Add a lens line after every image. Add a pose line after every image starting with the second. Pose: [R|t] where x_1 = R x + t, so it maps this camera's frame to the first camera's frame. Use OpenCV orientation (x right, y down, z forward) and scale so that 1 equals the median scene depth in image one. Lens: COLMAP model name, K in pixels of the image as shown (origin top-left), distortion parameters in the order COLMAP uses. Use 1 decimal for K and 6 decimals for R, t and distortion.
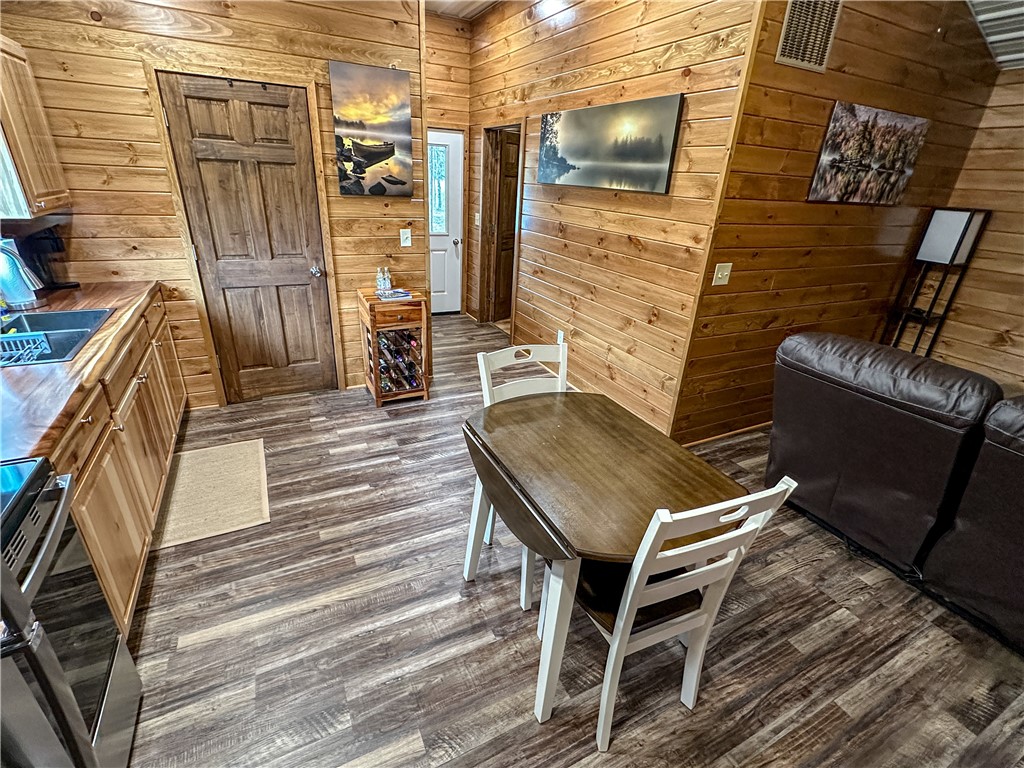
lens RADIAL K [[473.3, 0, 510.7], [0, 473.3, 388.4], [0, 0, 1]] dist [-0.003484, 0.000407]
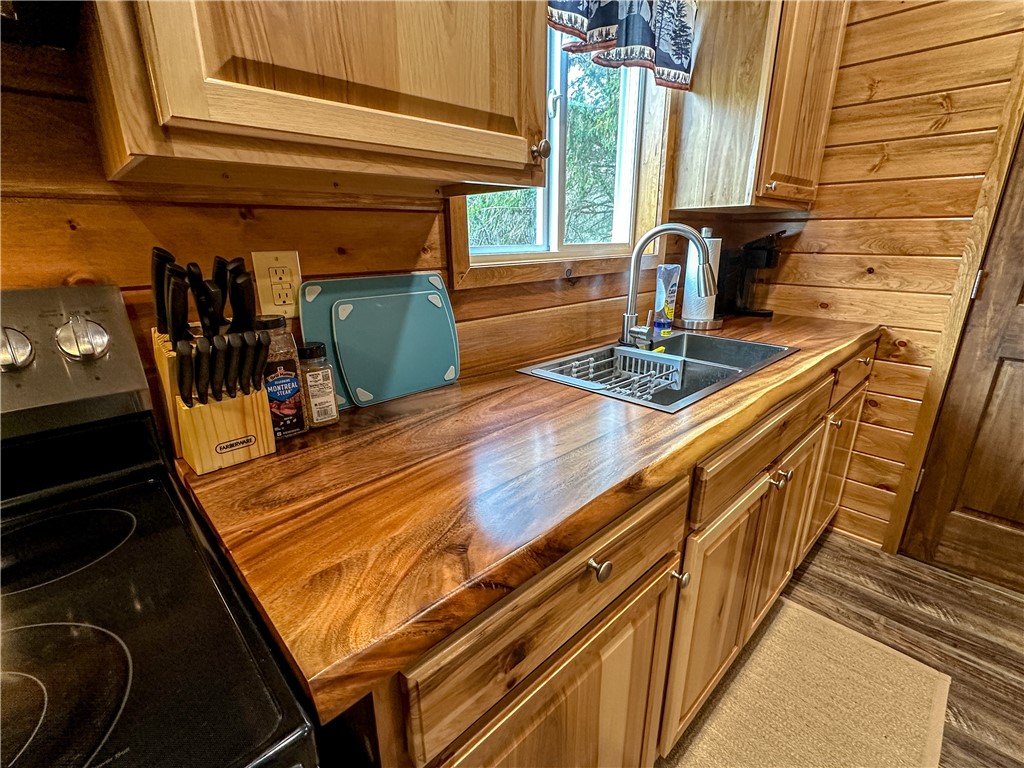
lens RADIAL K [[473.3, 0, 508.8], [0, 473.3, 387.0], [0, 0, 1]] dist [-0.003484, 0.000407]
pose [[0.288569, 0.241350, -0.926541, -0.322042], [-0.375965, 0.918544, 0.122173, -0.051817], [0.880555, 0.313092, 0.355803, 0.409514]]
